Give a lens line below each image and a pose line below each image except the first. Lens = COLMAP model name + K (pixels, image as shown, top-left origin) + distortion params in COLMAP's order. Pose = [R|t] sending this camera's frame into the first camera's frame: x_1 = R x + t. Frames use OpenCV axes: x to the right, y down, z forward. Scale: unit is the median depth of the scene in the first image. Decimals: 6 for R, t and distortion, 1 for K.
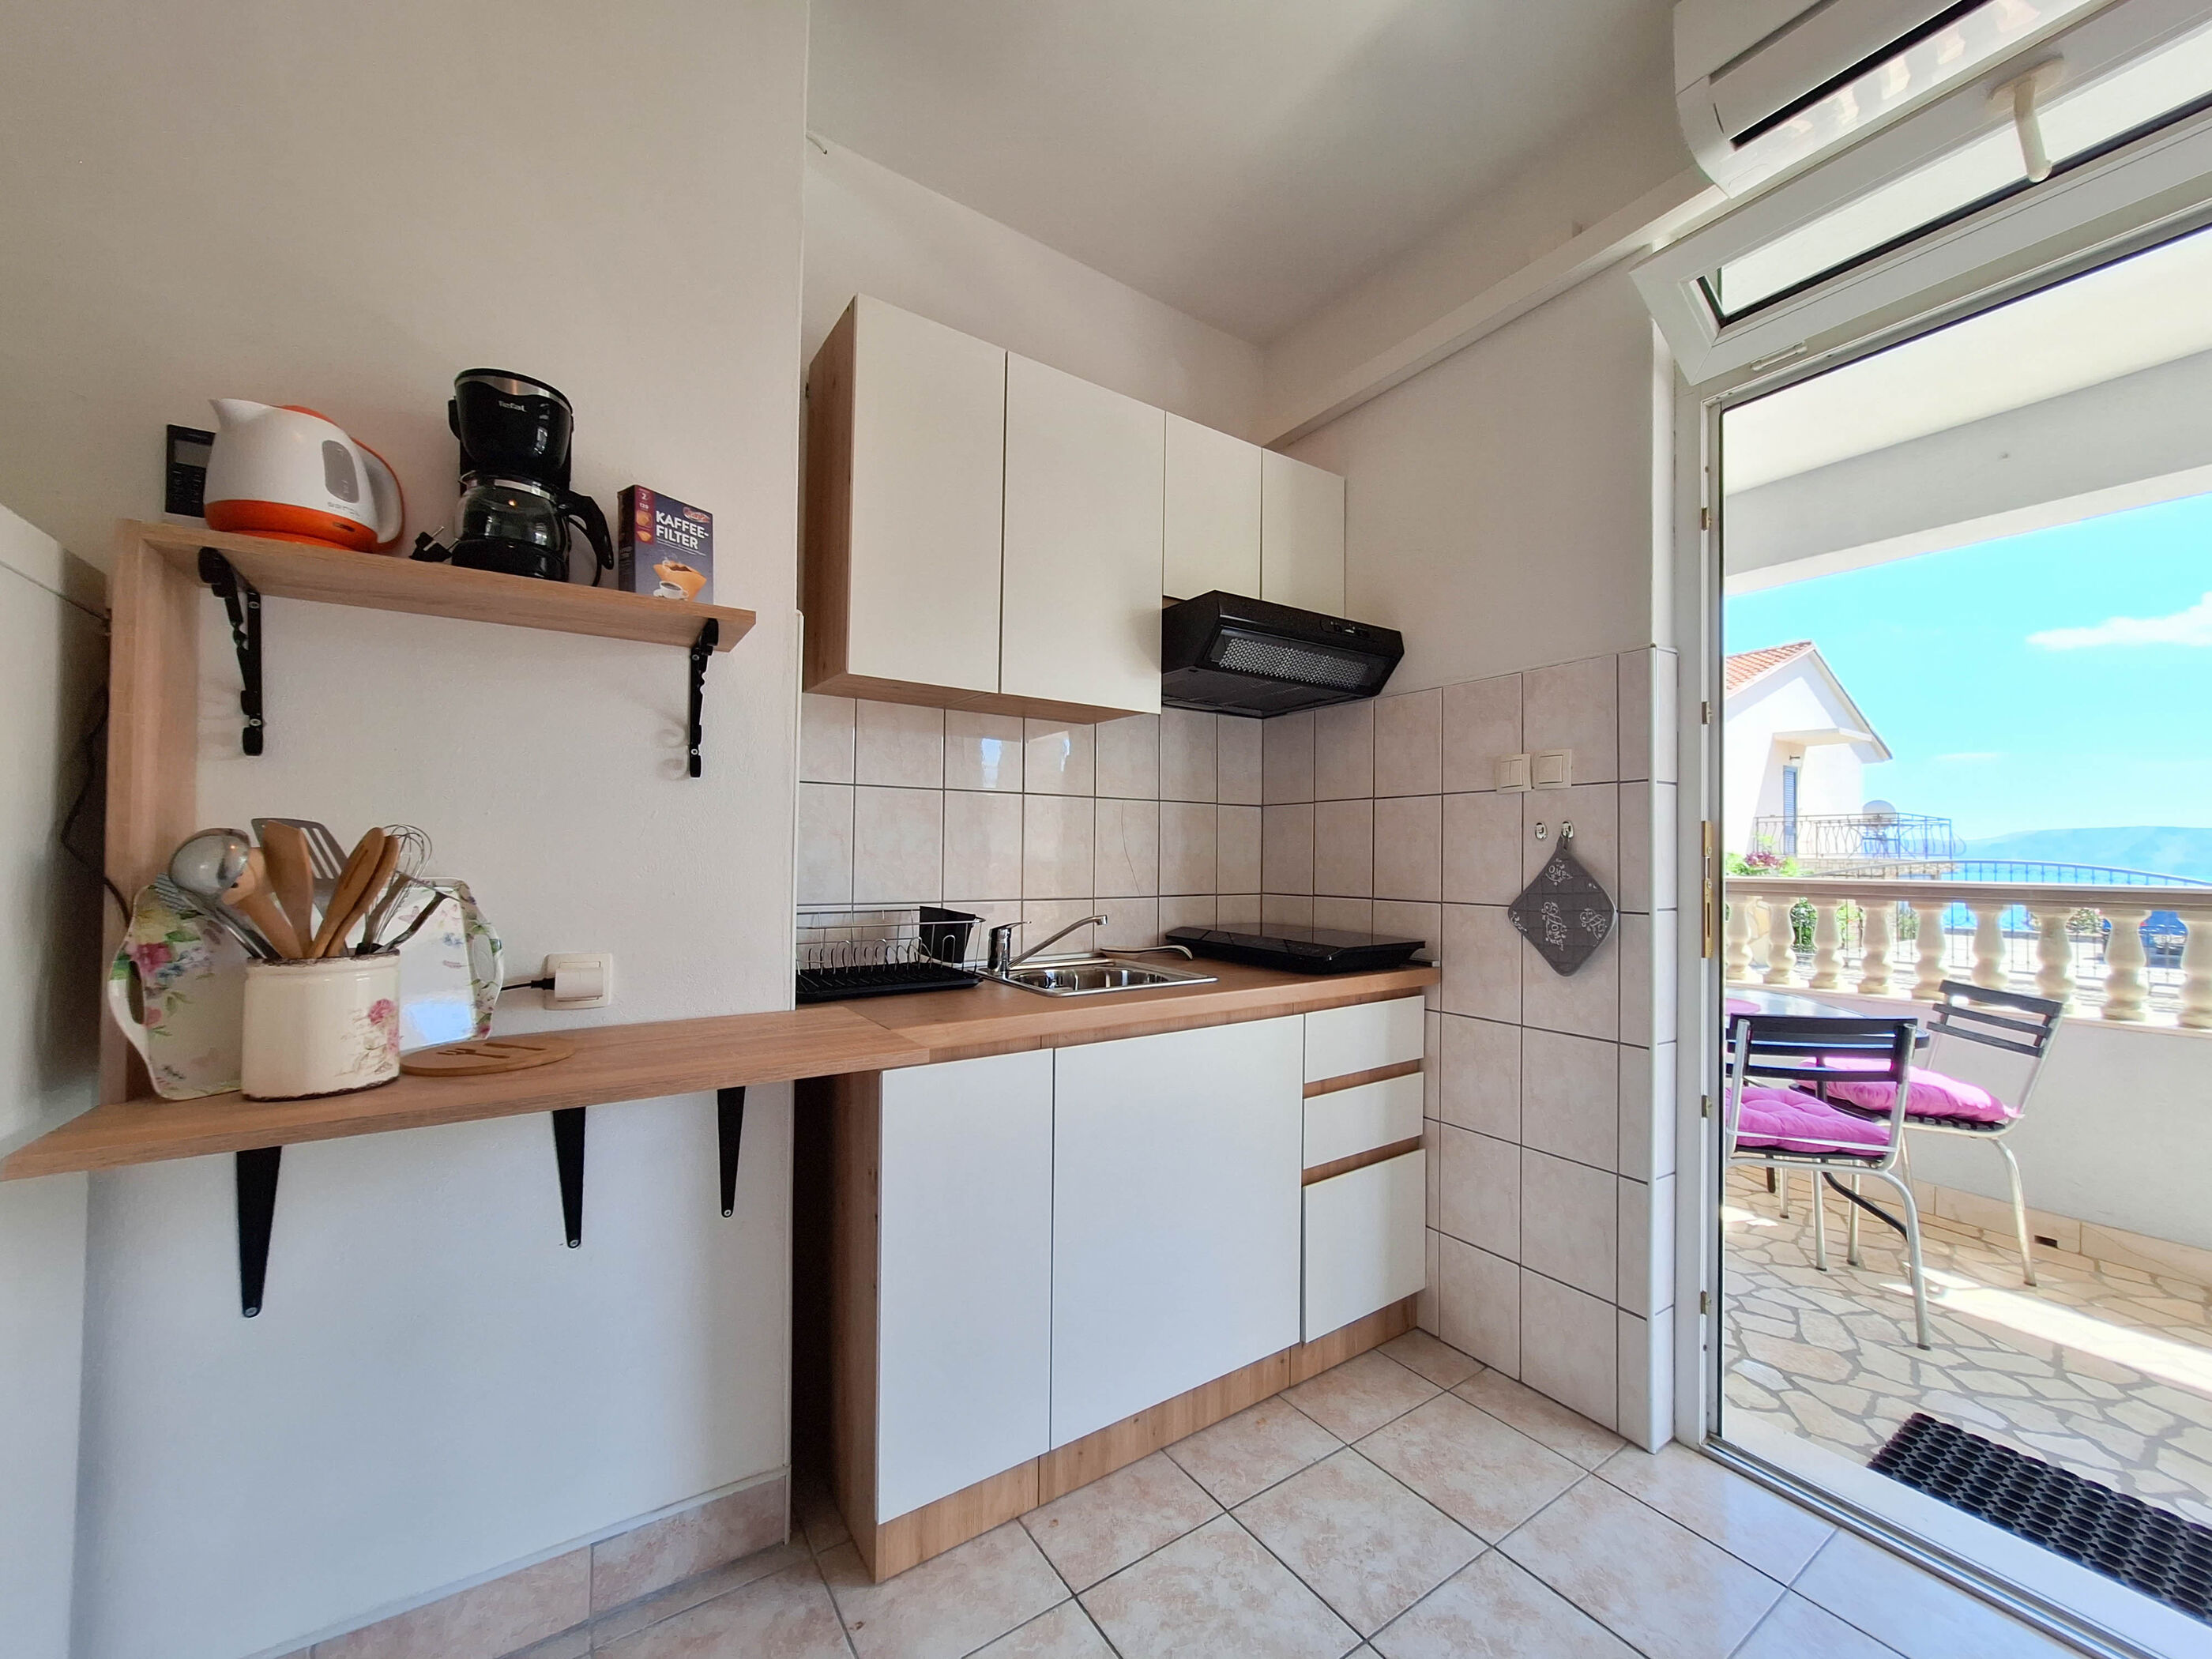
lens RADIAL K [[886.3, 0, 1126.8], [0, 886.3, 842.9], [0, 0, 1]] dist [-0.005452, 0.002962]
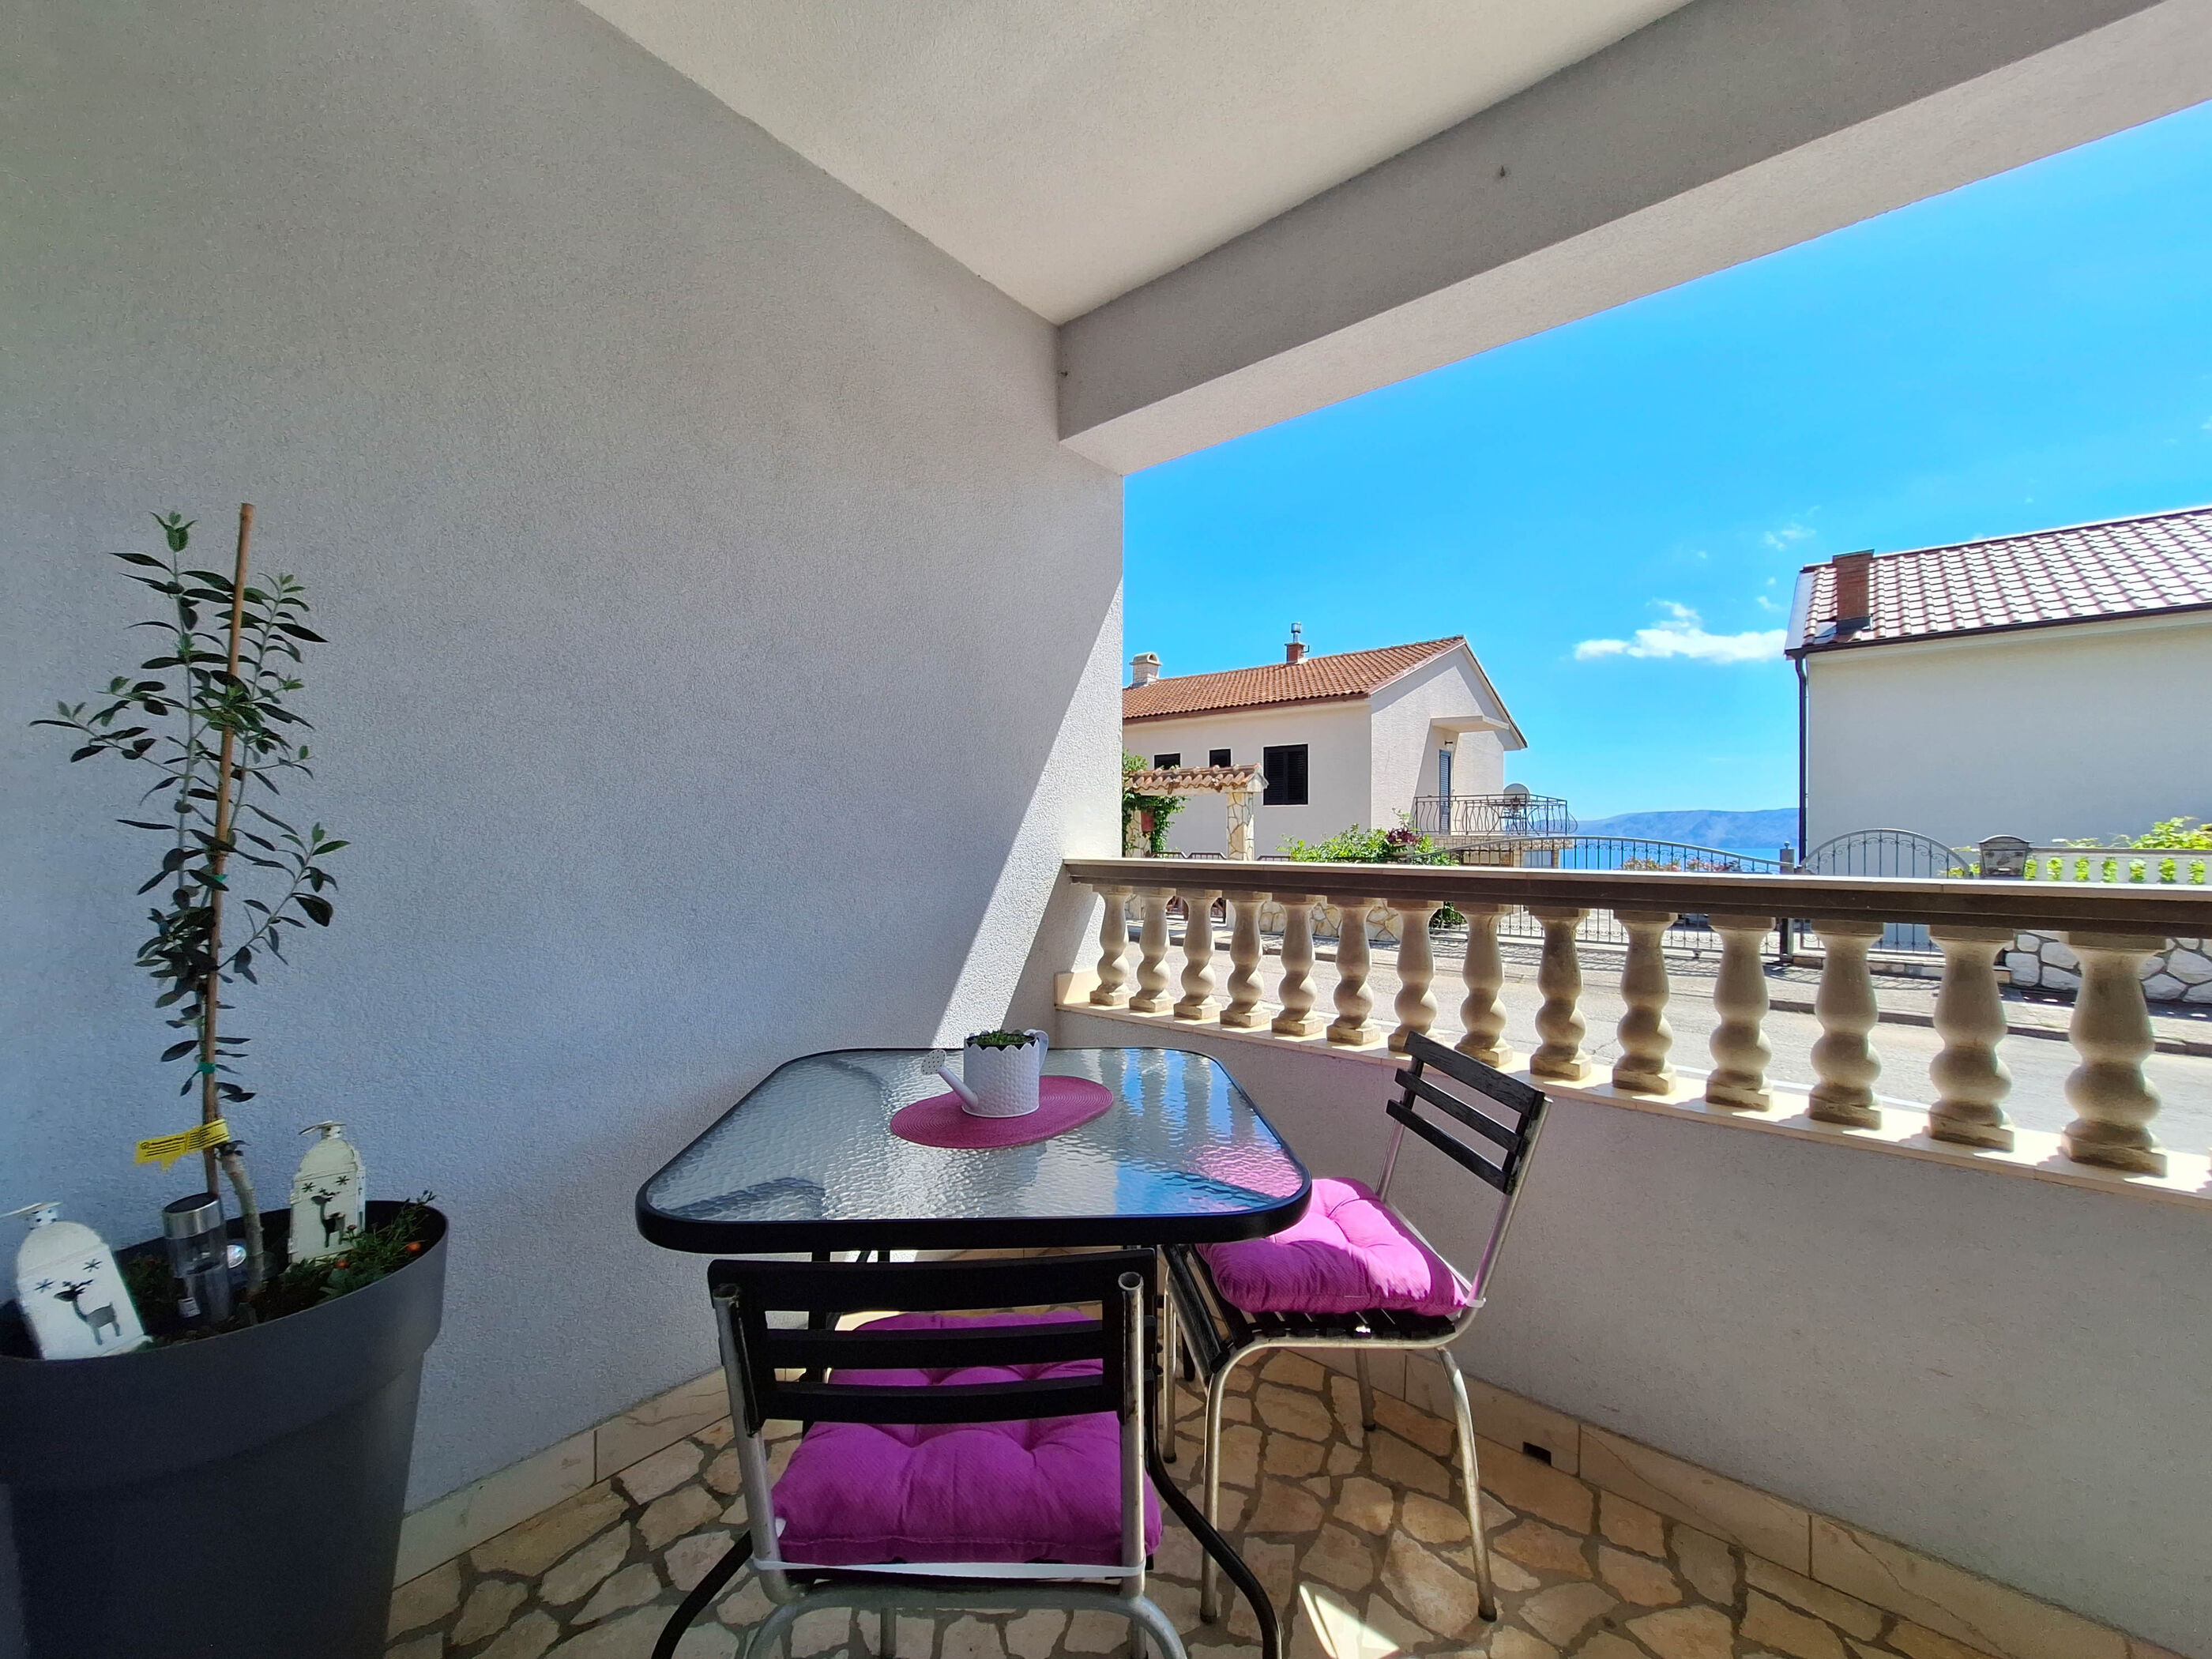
lens RADIAL K [[882.2, 0, 1125.7], [0, 882.2, 837.0], [0, 0, 1]] dist [-0.010258, 0.004839]
pose [[0.962468, -0.003227, 0.271376, 0.855568], [-0.001423, 0.999856, 0.016936, 0.017083], [-0.271392, -0.016687, 0.962324, 0.709567]]
